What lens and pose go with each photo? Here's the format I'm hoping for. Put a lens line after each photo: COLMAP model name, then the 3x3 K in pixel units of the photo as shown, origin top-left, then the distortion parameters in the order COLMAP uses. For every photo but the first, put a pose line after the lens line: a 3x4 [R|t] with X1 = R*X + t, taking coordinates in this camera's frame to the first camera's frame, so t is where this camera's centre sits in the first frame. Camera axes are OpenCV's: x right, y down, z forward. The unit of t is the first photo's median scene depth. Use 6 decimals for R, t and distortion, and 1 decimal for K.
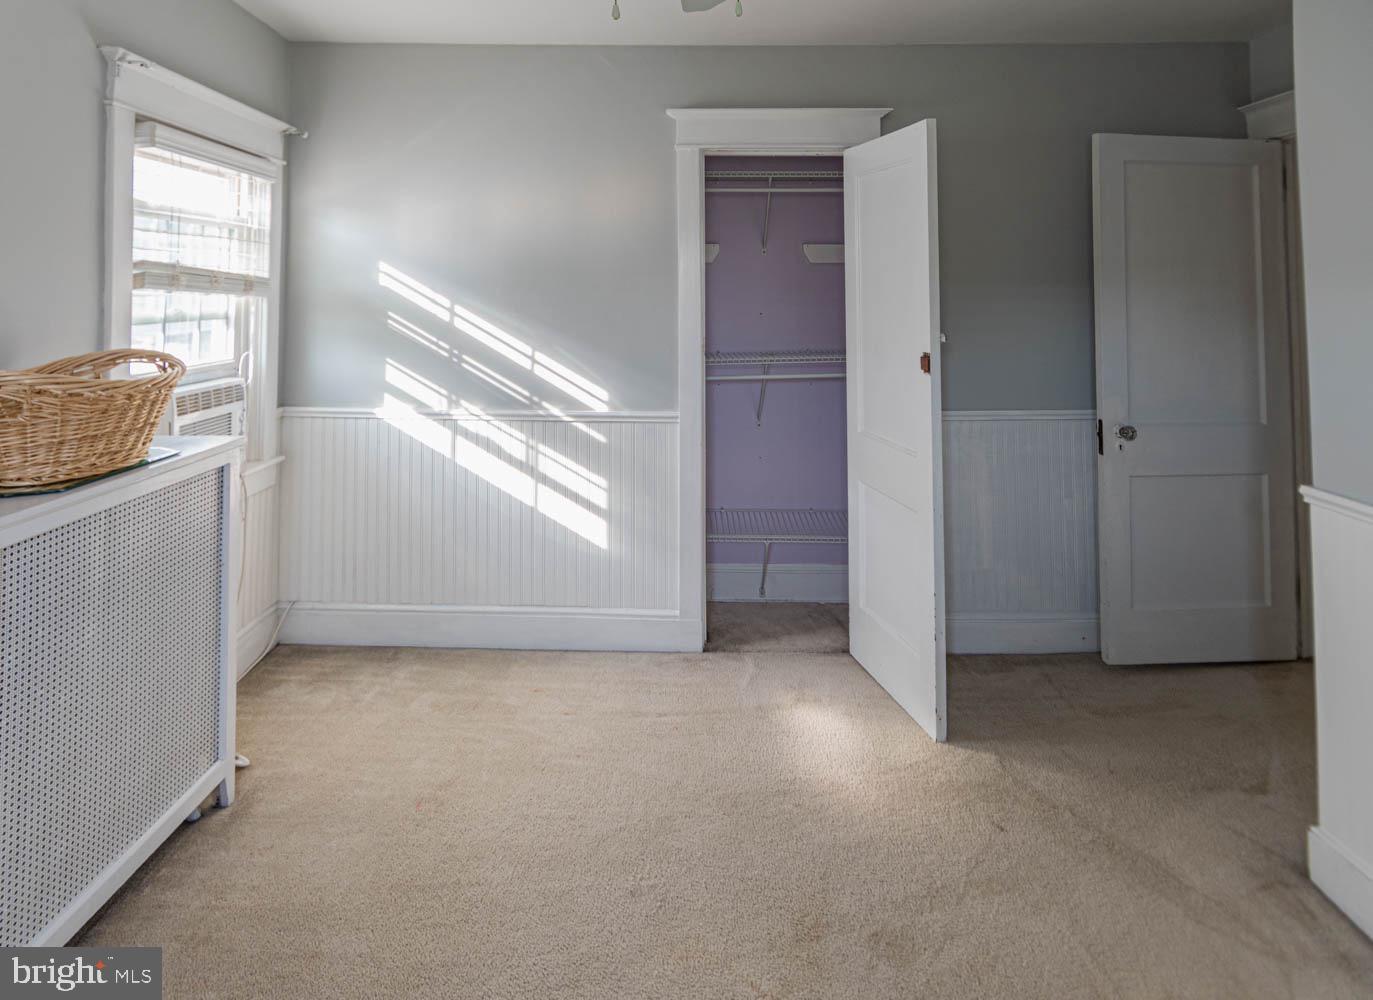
lens RADIAL K [[757.5, 0, 686.6], [0, 757.5, 458.3], [0, 0, 1]] dist [0.025996, 0.000125]
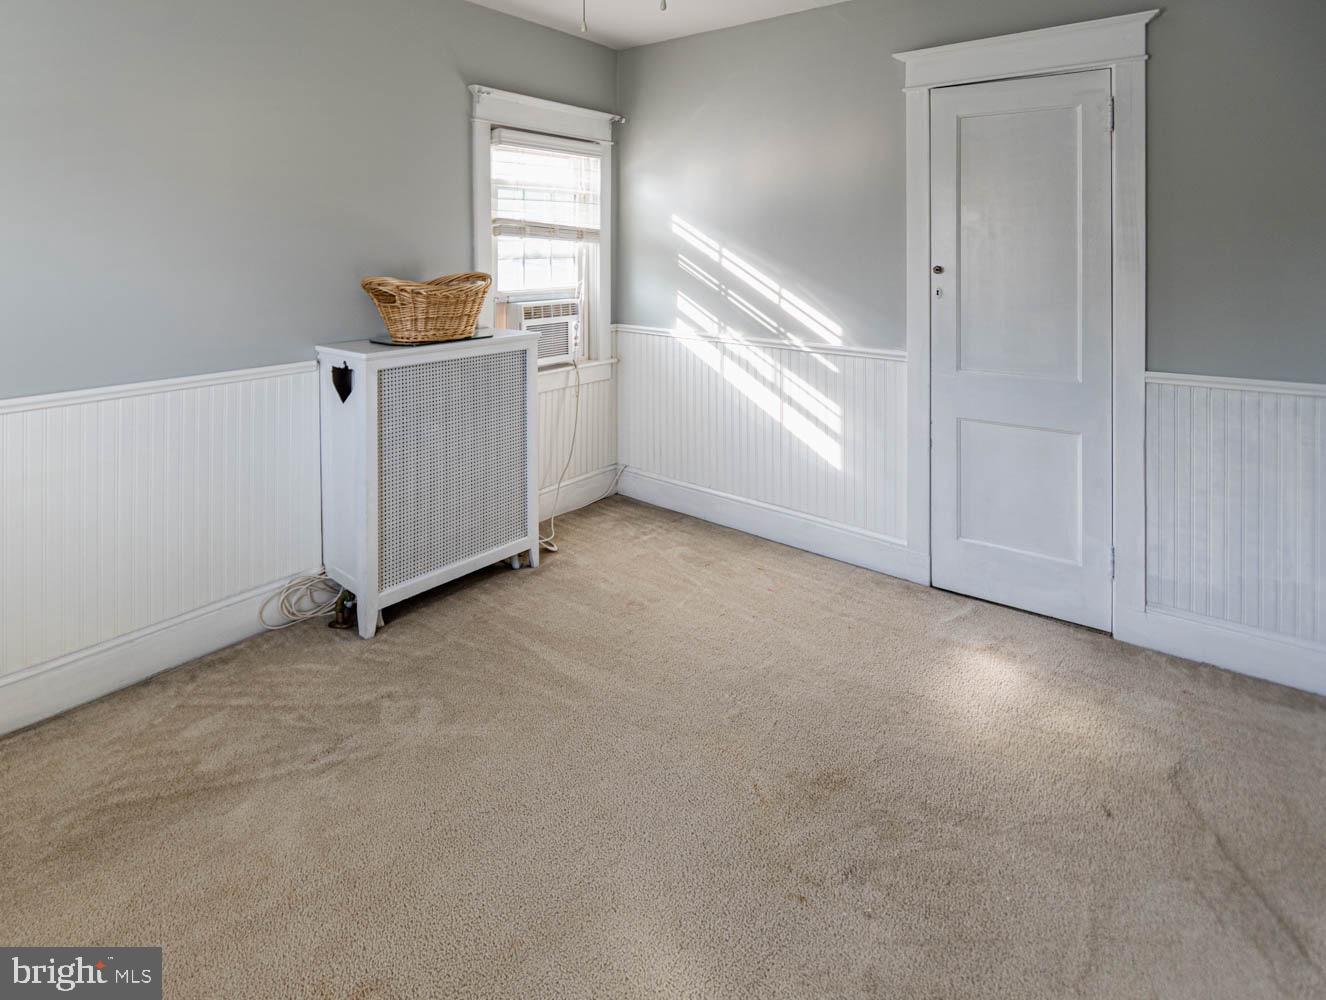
lens RADIAL K [[701.0, 0, 663.0], [0, 701.0, 500.0], [0, 0, 1]] dist [-0.000650, -0.000165]
pose [[0.787473, 0.202821, -0.582022, 0.365429], [-0.127031, 0.977440, 0.168743, 0.022143], [0.603116, -0.058946, 0.795472, -0.008427]]
